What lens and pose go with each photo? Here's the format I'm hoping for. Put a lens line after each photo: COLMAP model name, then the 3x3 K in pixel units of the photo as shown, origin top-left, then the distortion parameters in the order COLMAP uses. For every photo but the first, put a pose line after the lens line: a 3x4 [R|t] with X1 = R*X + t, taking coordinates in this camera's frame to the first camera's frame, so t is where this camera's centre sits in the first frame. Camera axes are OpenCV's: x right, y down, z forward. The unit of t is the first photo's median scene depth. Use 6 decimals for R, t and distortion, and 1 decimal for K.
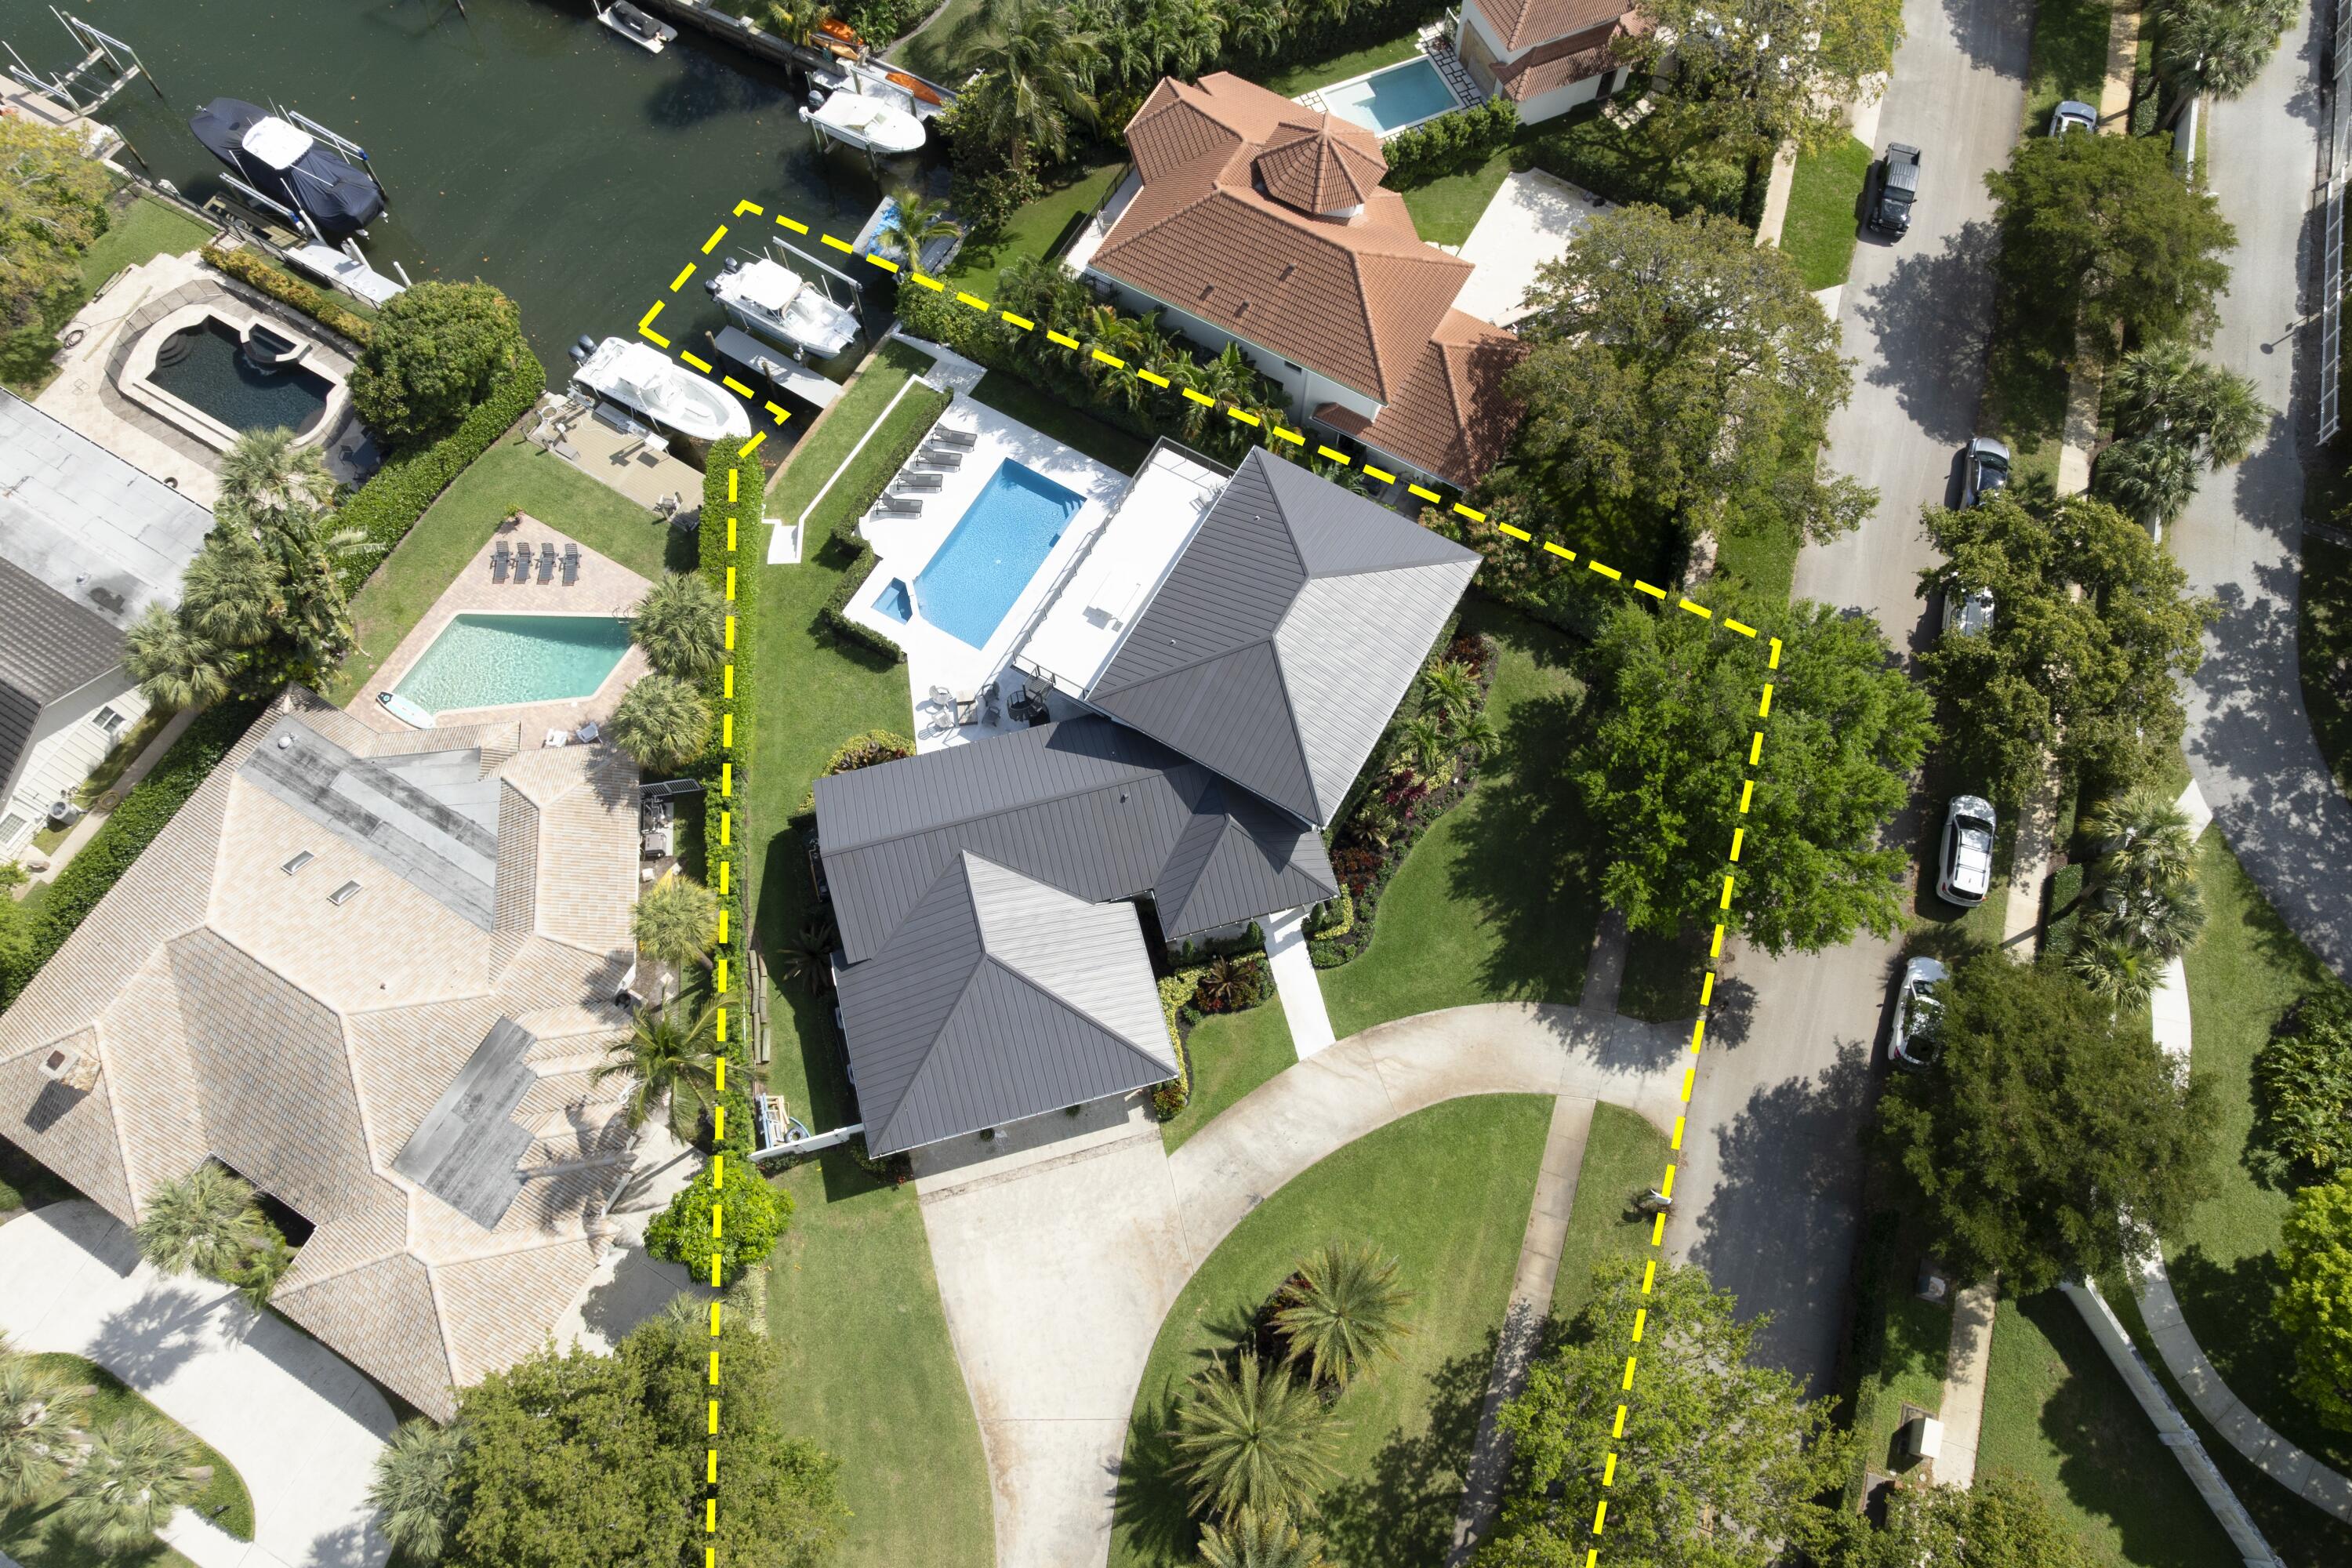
lens RADIAL K [[1648.4, 0, 1176.0], [0, 1648.4, 784.0], [0, 0, 1]] dist [-0.035286, -0.009615]
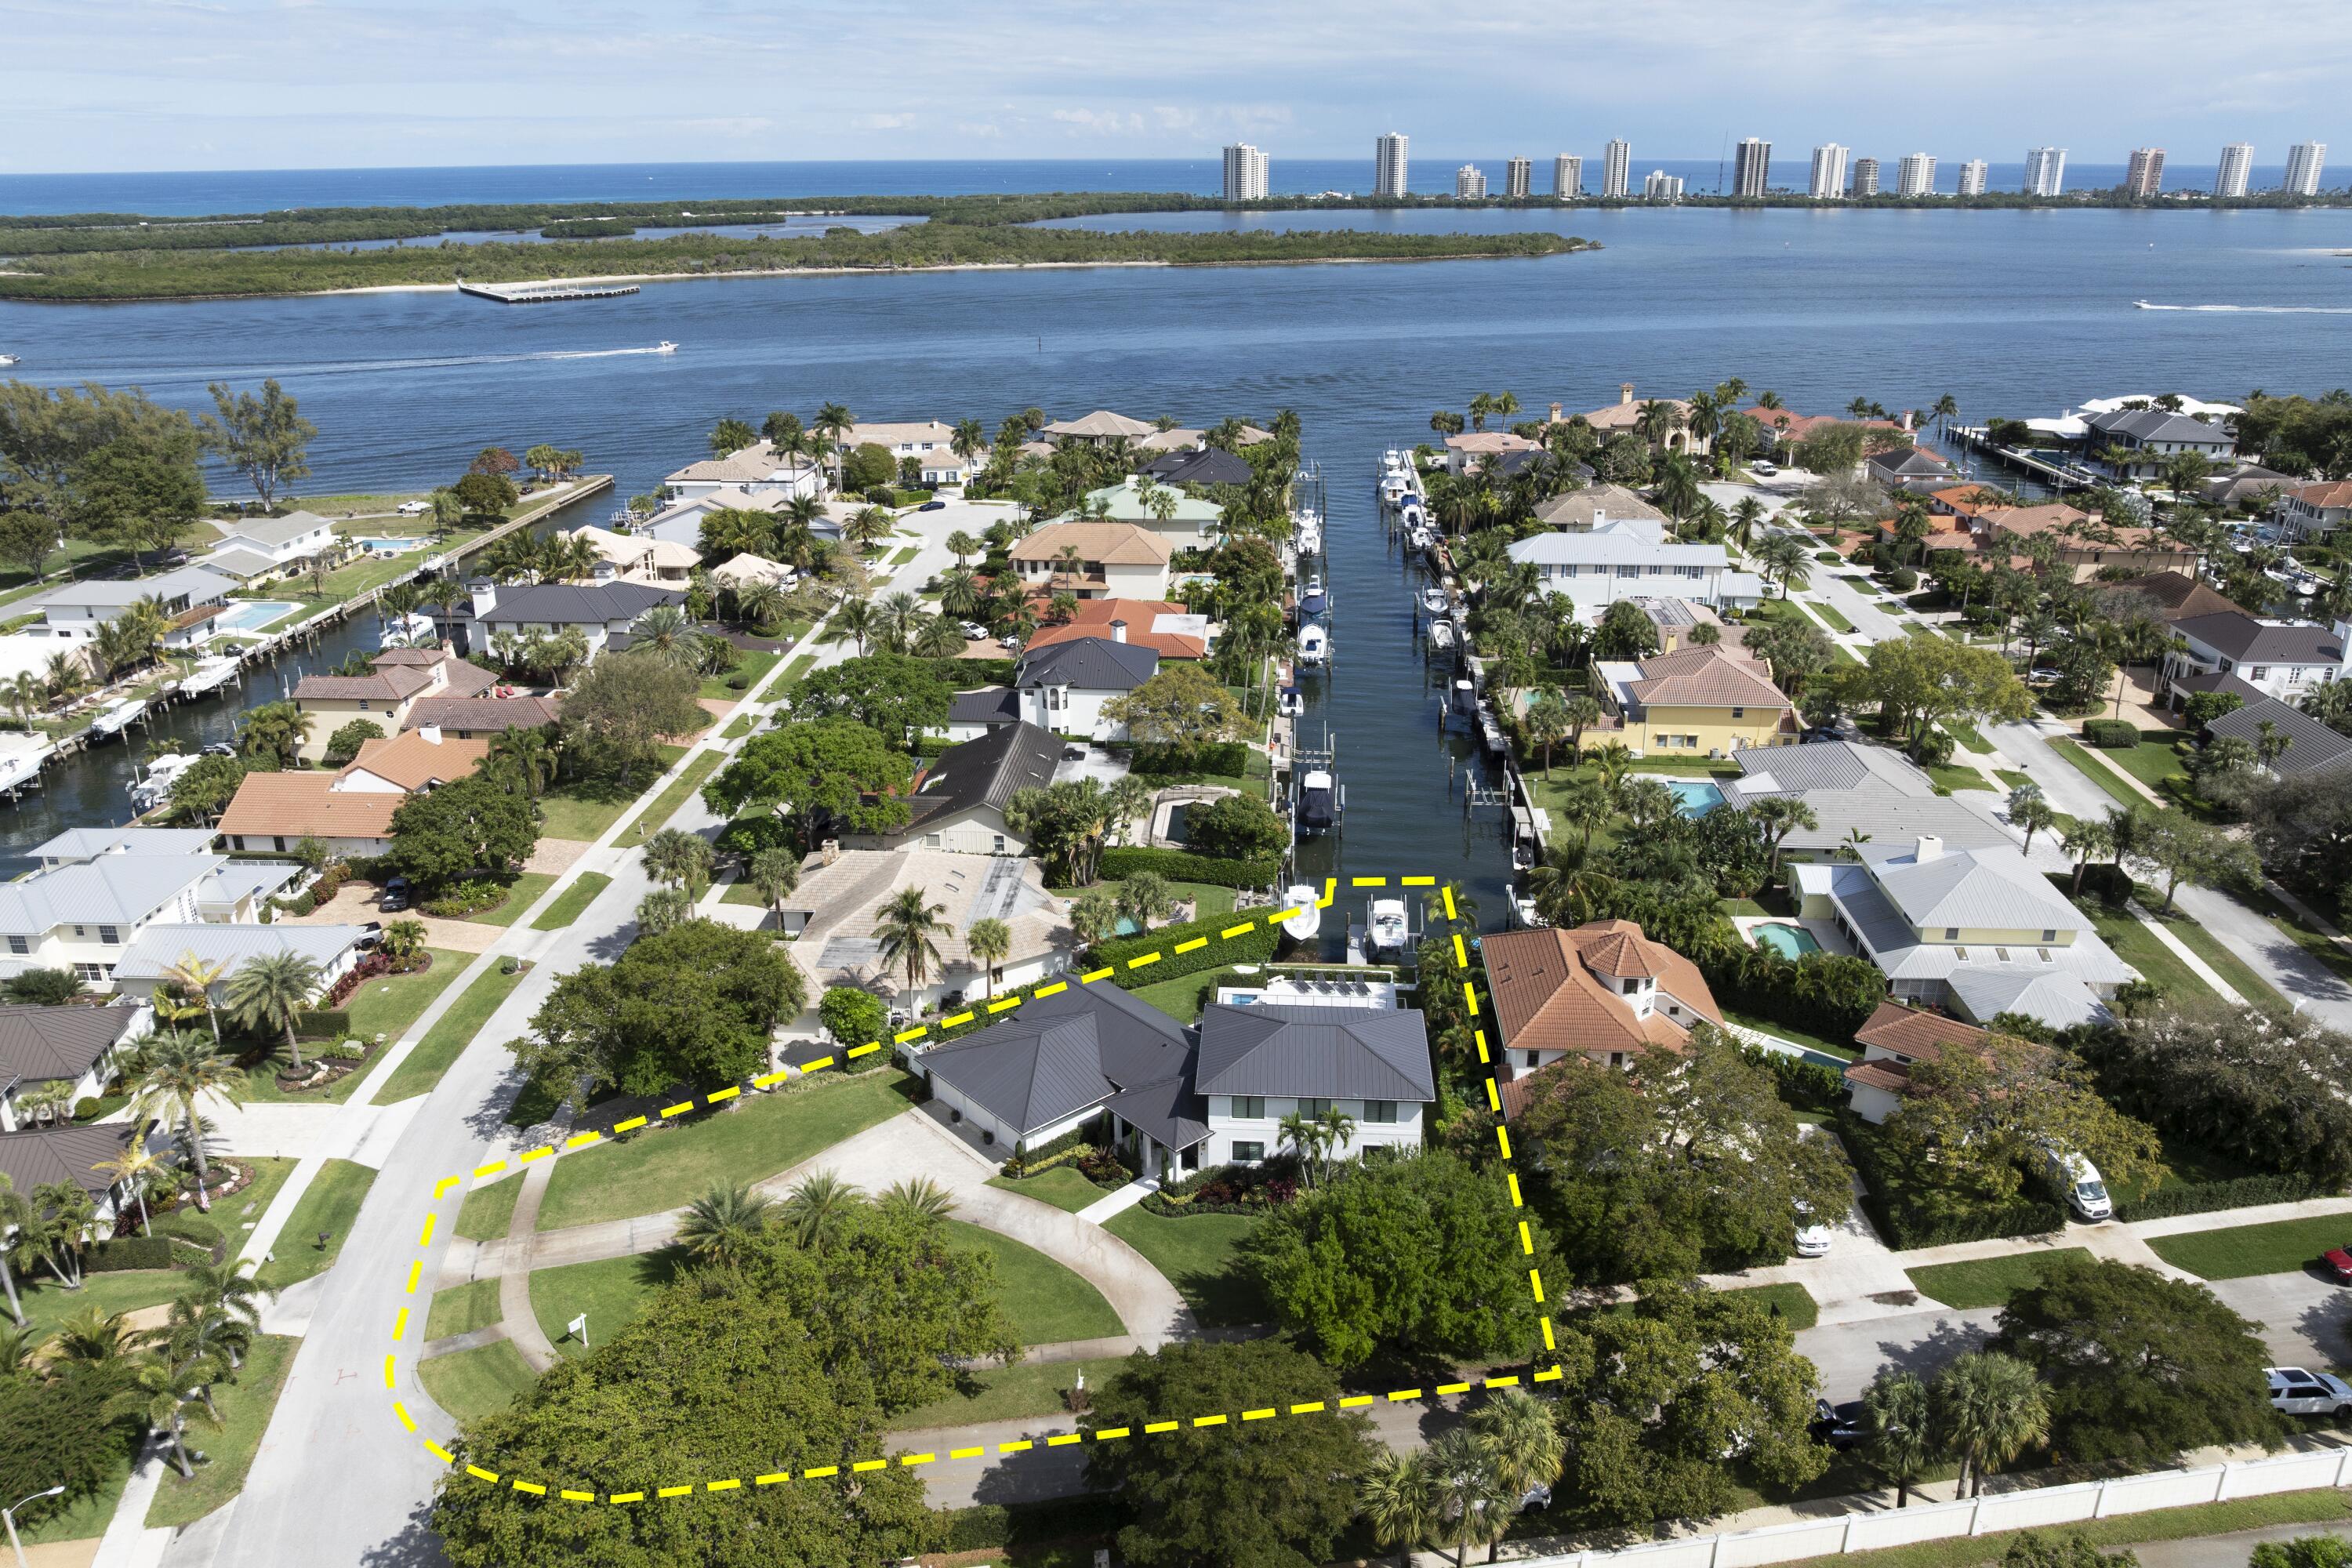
lens RADIAL K [[1648.4, 0, 1176.0], [0, 1648.4, 784.0], [0, 0, 1]] dist [-0.035286, -0.009615]
pose [[0.447649, 0.318430, -0.835591, 1.066217], [-0.821481, 0.515580, -0.243611, 0.223426], [0.353241, 0.795475, 0.492383, 0.014660]]
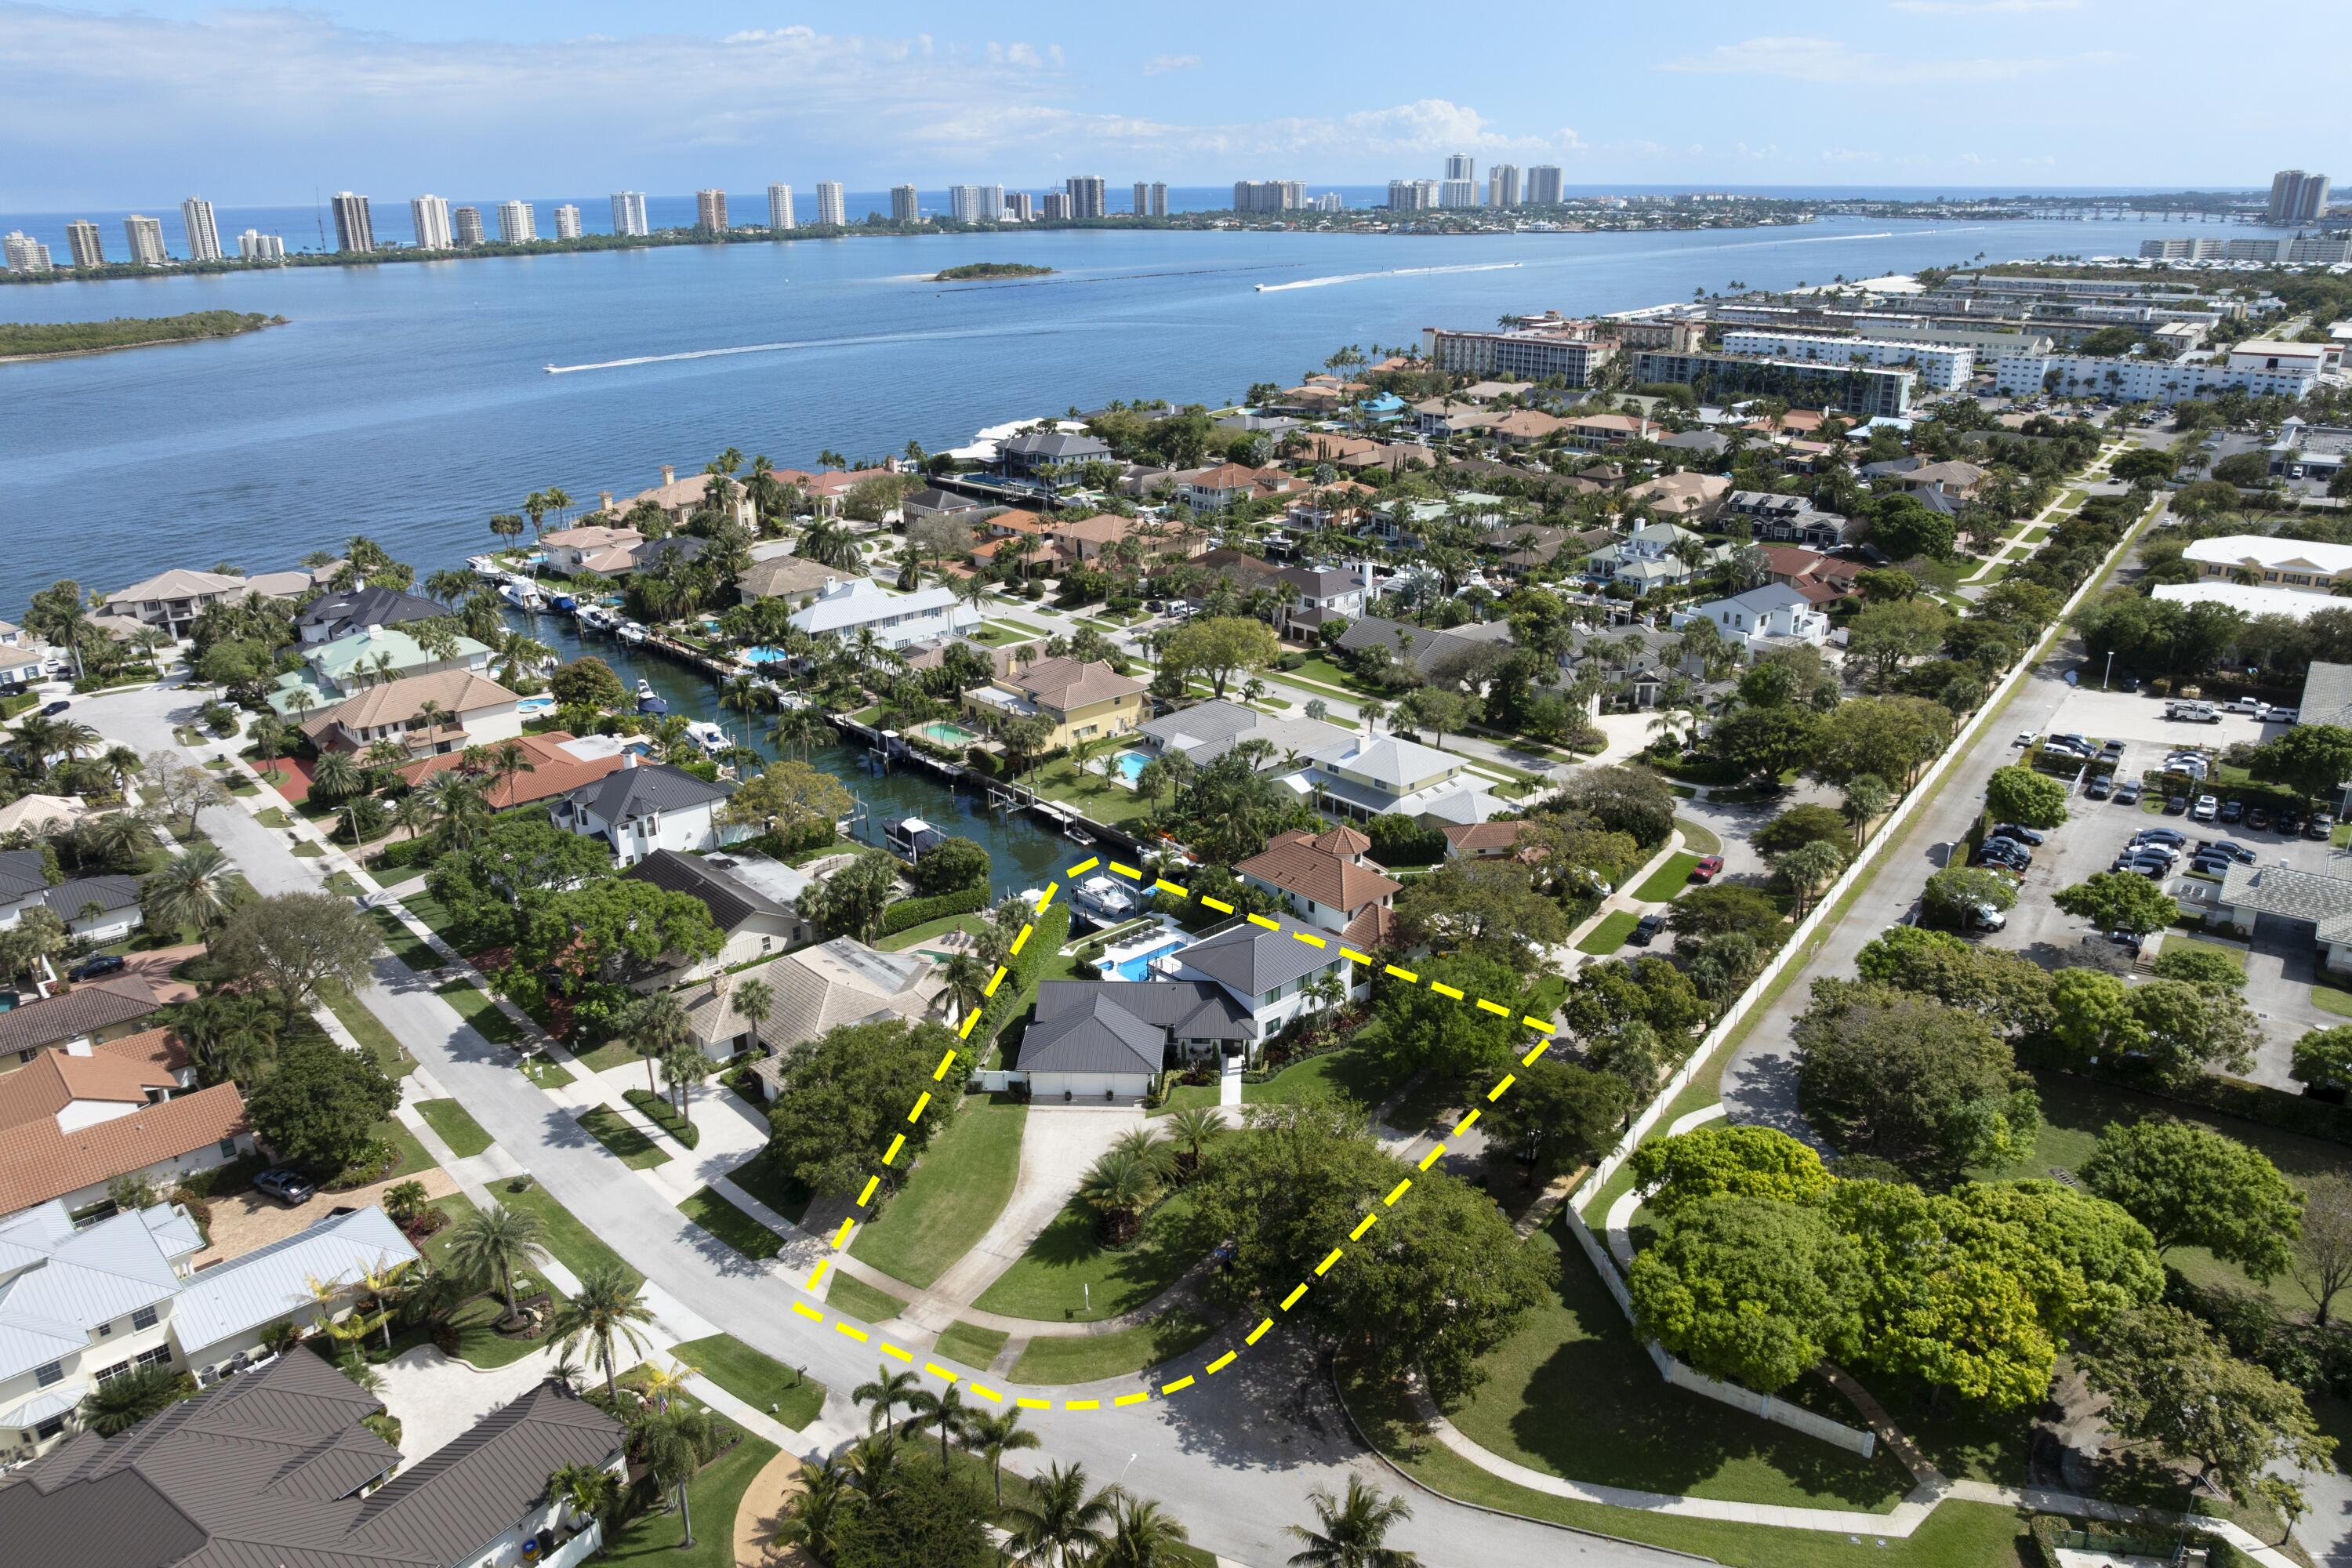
lens RADIAL K [[1648.4, 0, 1176.0], [0, 1648.4, 784.0], [0, 0, 1]] dist [-0.035286, -0.009615]
pose [[0.952783, 0.093635, -0.288855, 0.514427], [-0.274603, 0.671726, -0.688024, 1.182724], [0.129608, 0.734858, 0.665722, -0.603501]]
